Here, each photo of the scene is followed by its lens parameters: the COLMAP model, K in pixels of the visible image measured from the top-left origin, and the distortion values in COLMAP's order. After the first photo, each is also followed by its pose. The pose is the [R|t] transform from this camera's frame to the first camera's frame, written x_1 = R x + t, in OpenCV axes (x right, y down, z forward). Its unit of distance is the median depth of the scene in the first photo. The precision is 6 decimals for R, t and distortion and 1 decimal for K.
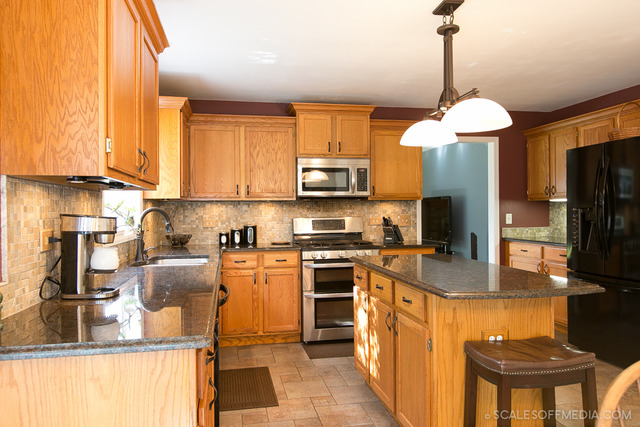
lens RADIAL K [[466.3, 0, 320.0], [0, 466.3, 213.5], [0, 0, 1]] dist [0.001544, 0.000628]
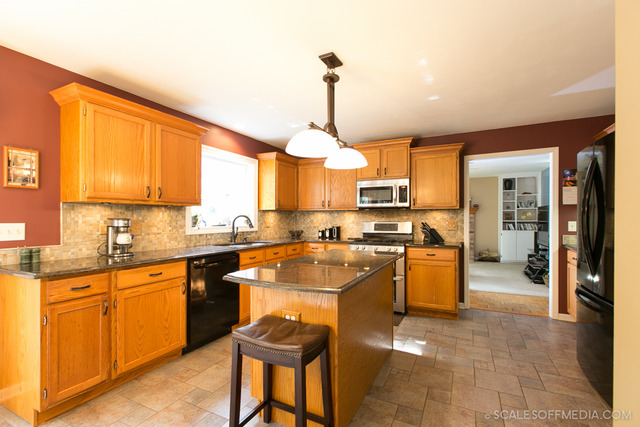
lens RADIAL K [[296.0, 0, 320.0], [0, 296.0, 213.5], [0, 0, 1]] dist [0.001351, -0.000048]
pose [[0.789861, -0.000697, -0.613286, 0.419117], [-0.008331, 0.999895, -0.011866, -0.004590], [0.613230, 0.014482, 0.789772, 0.179297]]
